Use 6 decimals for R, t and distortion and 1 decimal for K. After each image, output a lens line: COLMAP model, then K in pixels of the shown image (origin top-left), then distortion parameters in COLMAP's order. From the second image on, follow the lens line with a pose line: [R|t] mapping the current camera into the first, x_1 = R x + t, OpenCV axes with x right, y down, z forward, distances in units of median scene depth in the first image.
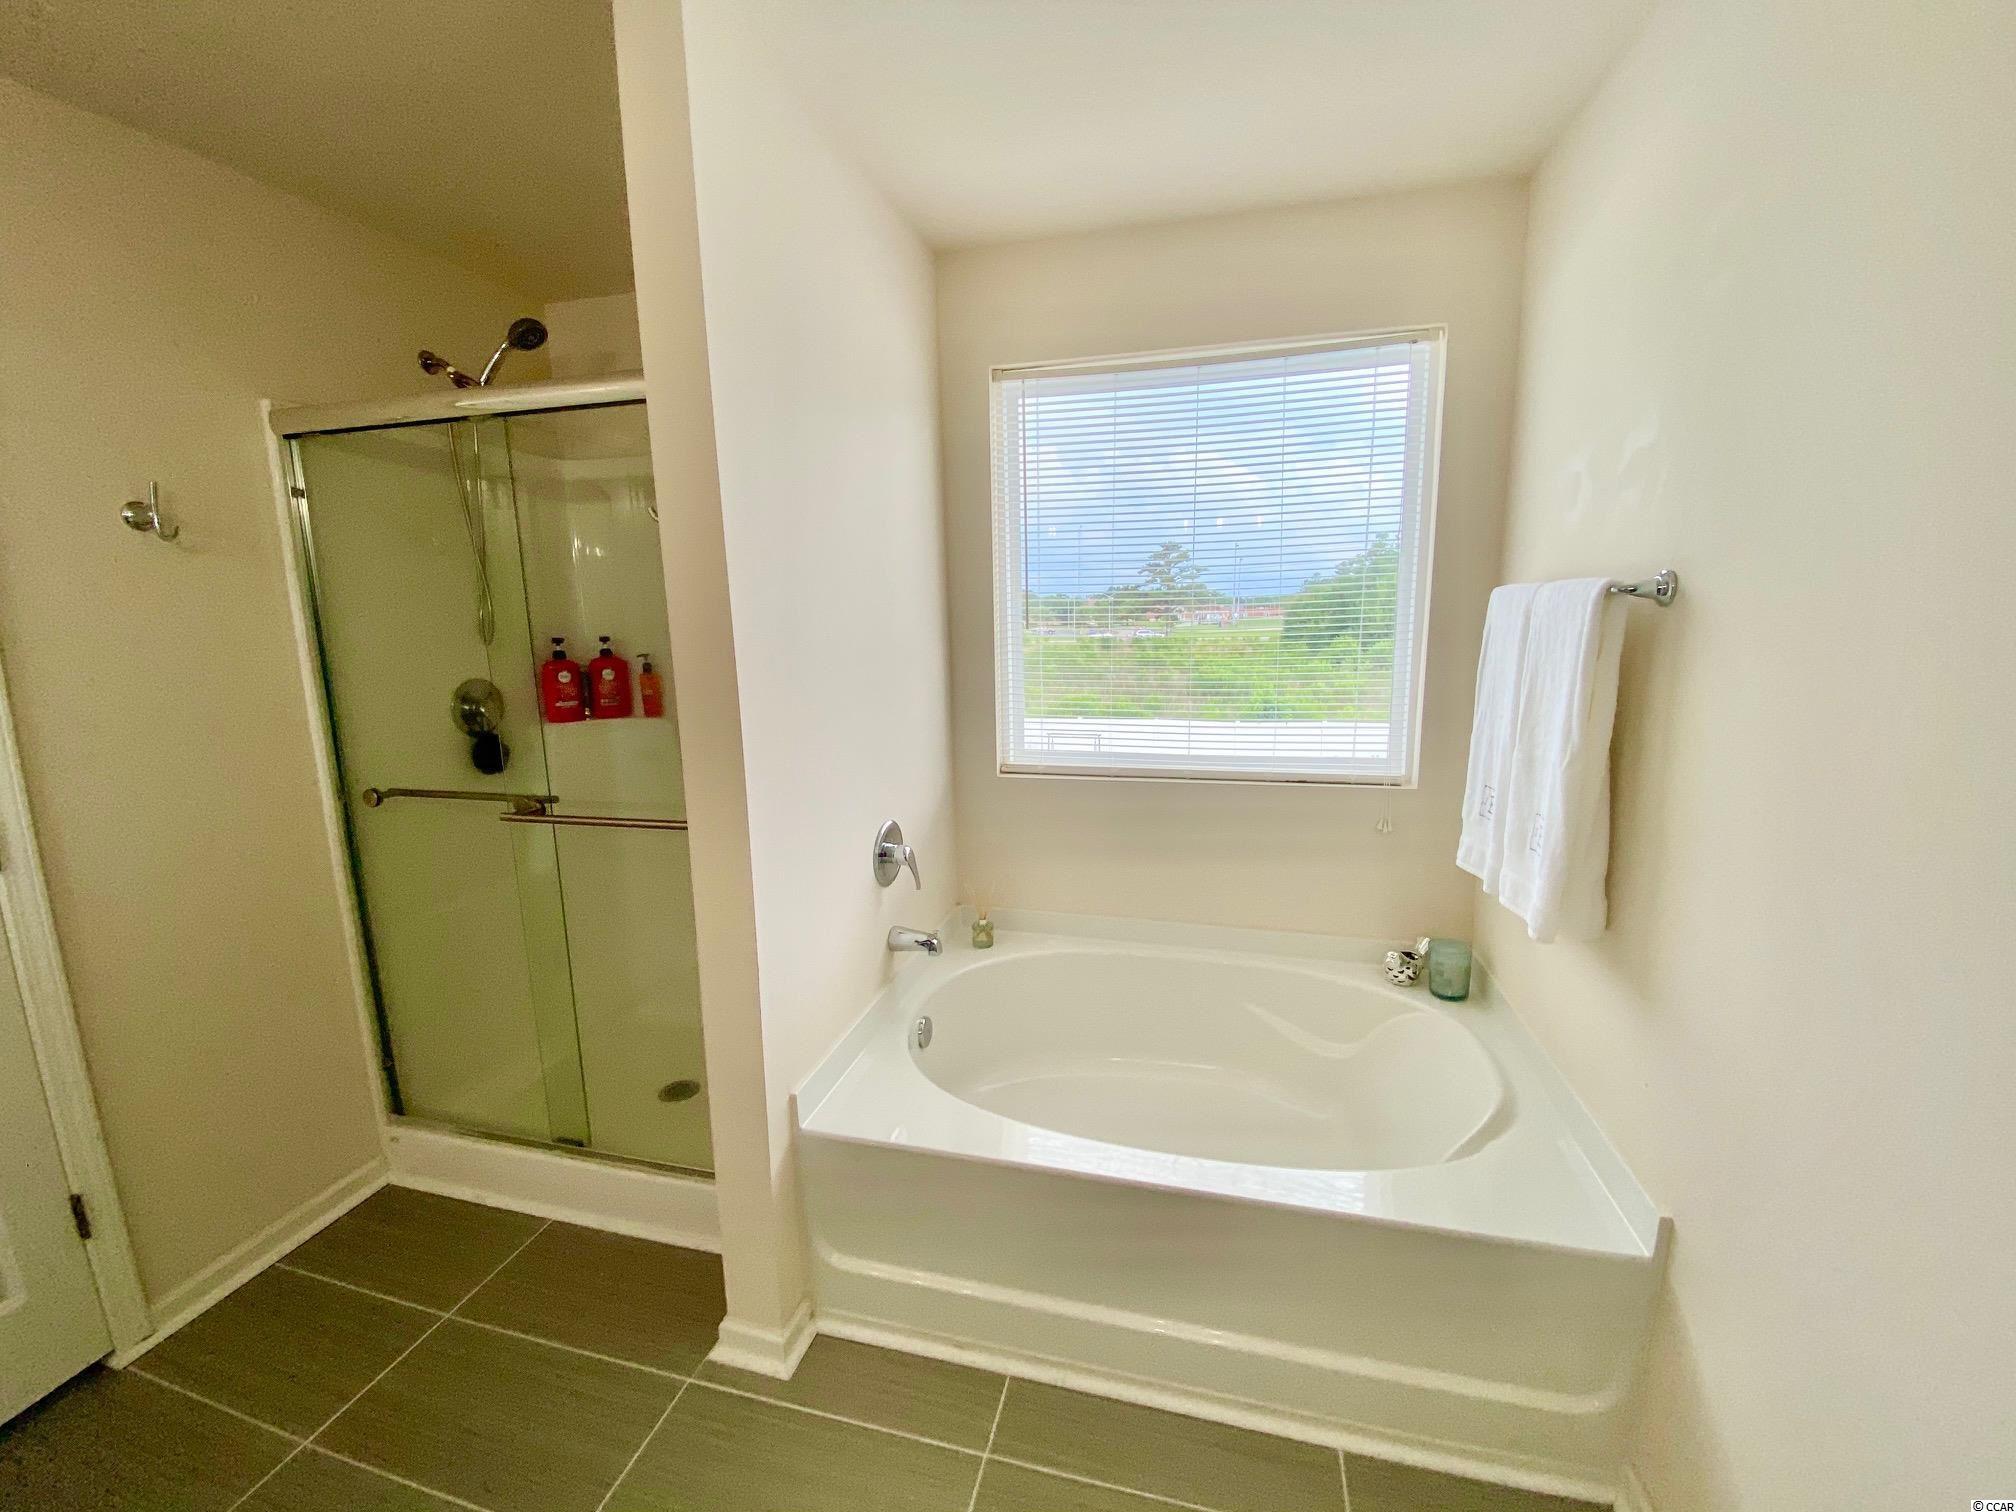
lens RADIAL K [[819.8, 0, 1003.1], [0, 819.8, 748.6], [0, 0, 1]] dist [0.001207, -0.013678]
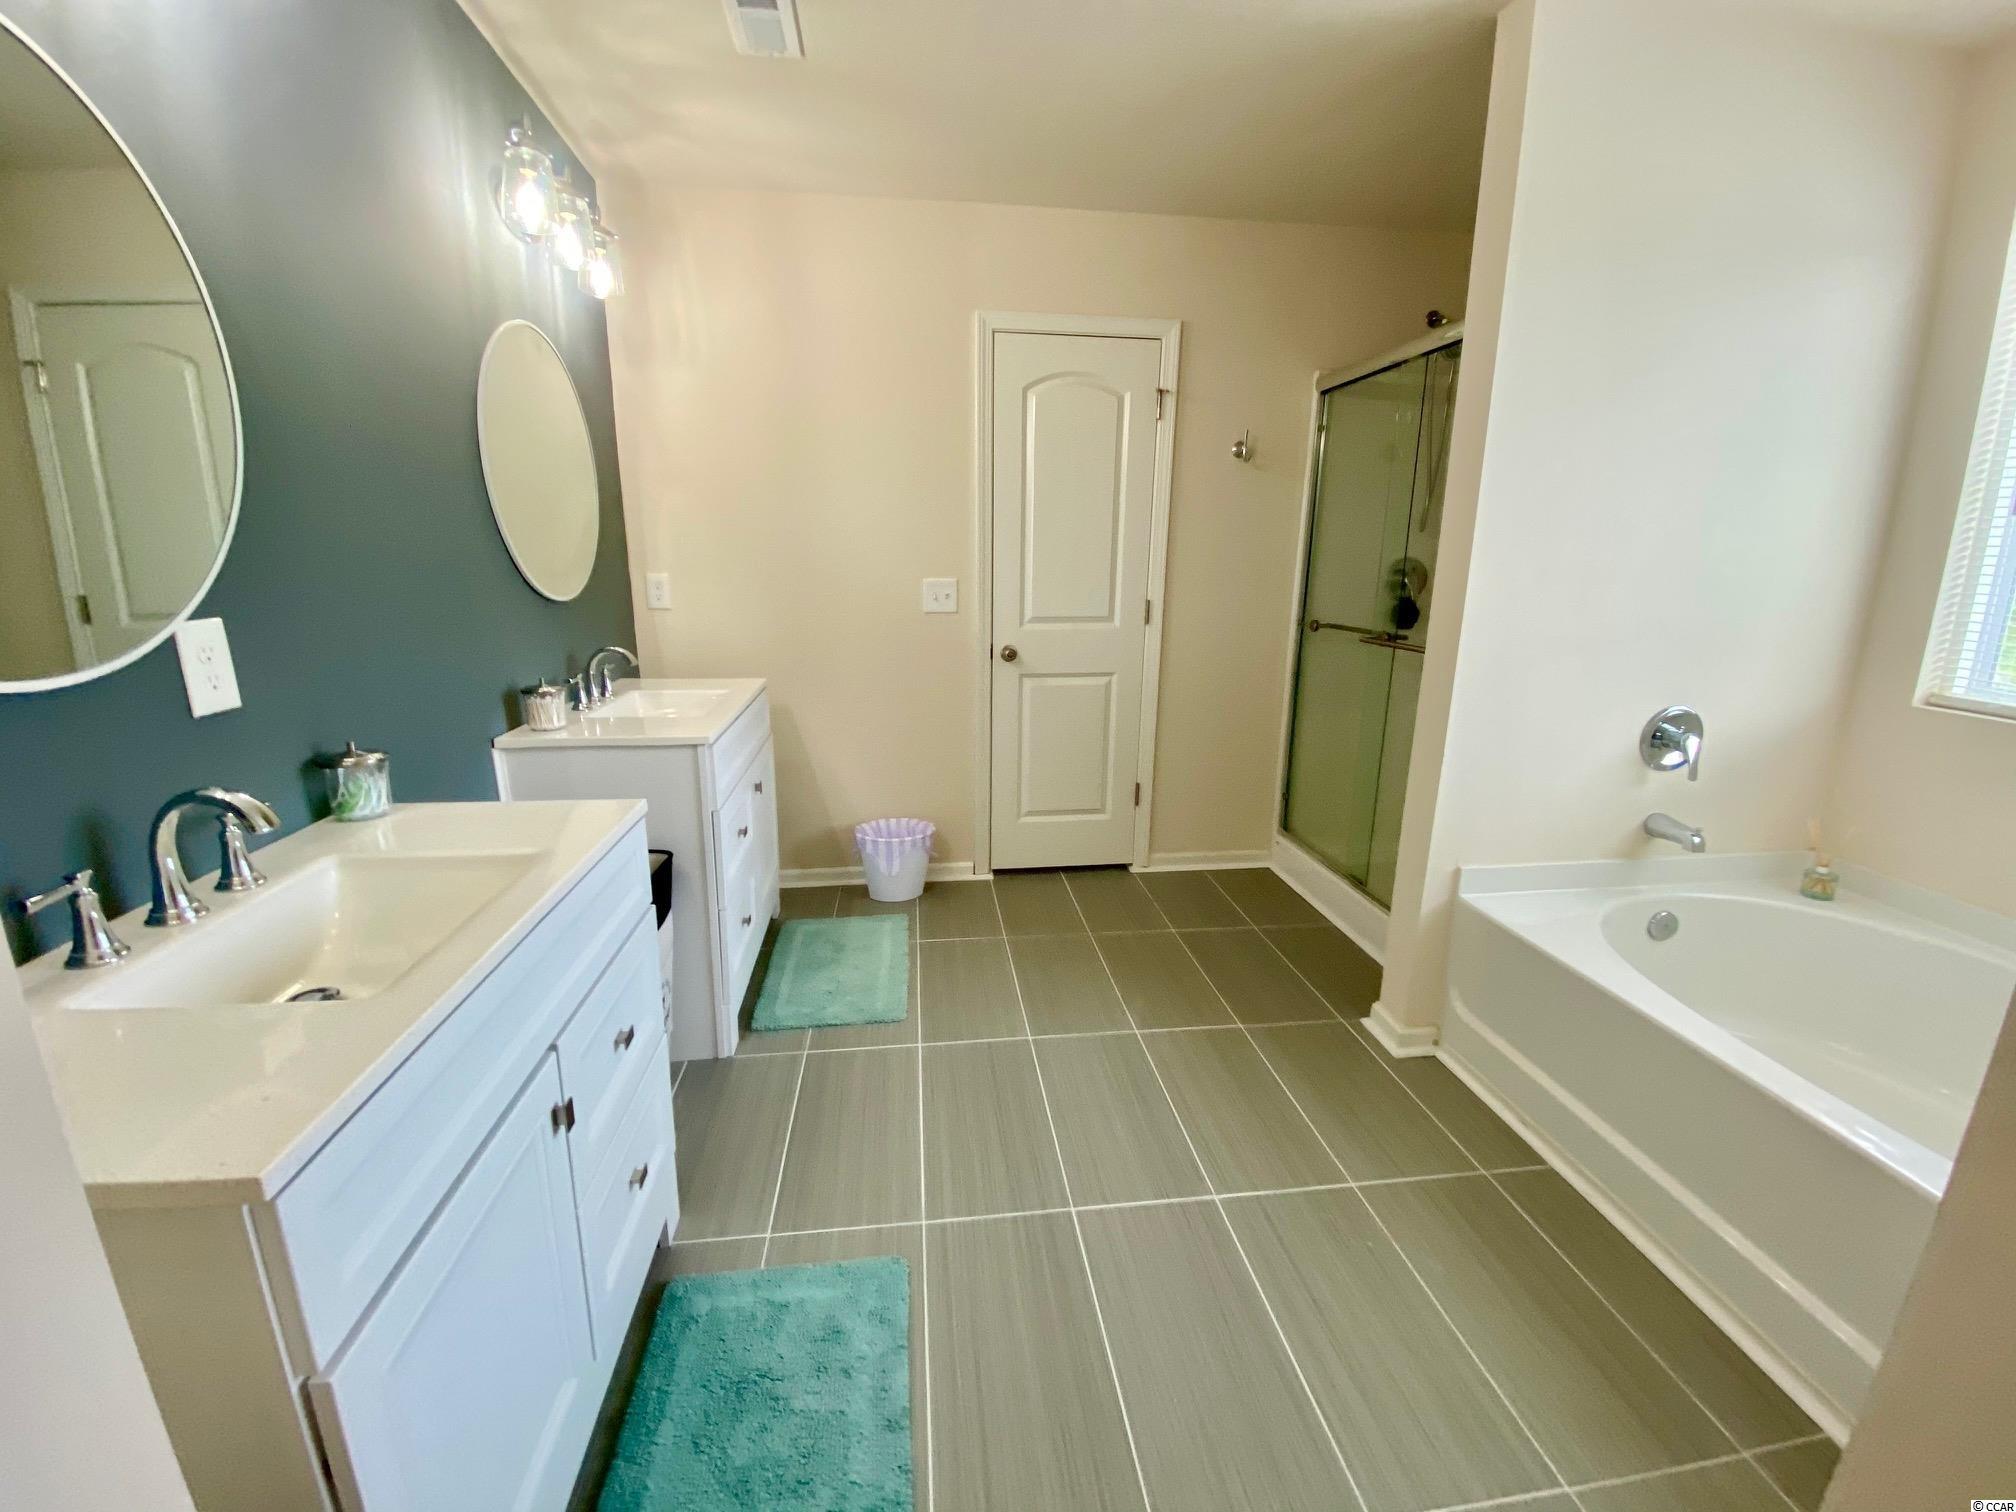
lens RADIAL K [[807.7, 0, 1008.0], [0, 807.7, 756.0], [0, 0, 1]] dist [0.034733, -0.029210]
pose [[0.374867, 0.253191, -0.891835, 0.526702], [-0.171600, 0.964311, 0.201638, 0.097015], [0.911059, 0.077452, 0.404936, -0.181288]]
